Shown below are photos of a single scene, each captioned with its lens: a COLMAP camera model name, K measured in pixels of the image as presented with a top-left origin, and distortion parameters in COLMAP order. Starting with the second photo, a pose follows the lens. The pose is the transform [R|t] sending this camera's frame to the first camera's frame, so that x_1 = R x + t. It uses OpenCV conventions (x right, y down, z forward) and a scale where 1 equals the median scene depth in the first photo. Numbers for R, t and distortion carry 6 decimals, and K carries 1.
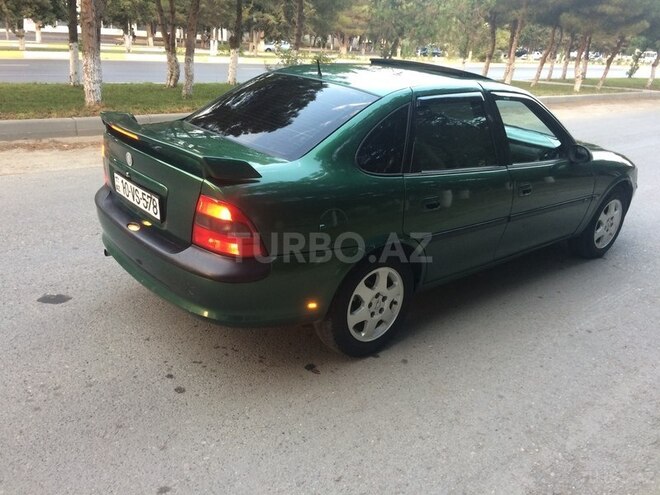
lens RADIAL K [[567.8, 0, 326.1], [0, 567.8, 250.1], [0, 0, 1]] dist [0.075769, -0.115300]
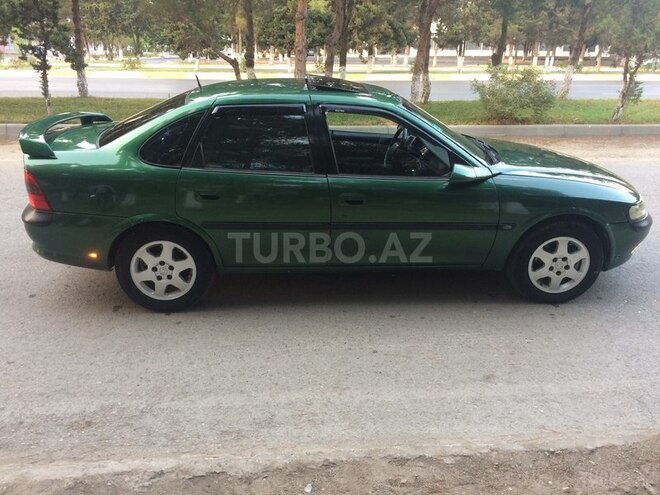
lens RADIAL K [[567.8, 0, 326.8], [0, 567.8, 248.3], [0, 0, 1]] dist [0.075769, -0.115300]
pose [[0.797544, 0.157151, -0.582433, 1.034008], [-0.176848, 0.983962, 0.023328, -0.041957], [0.576758, 0.084397, 0.812544, 0.183570]]
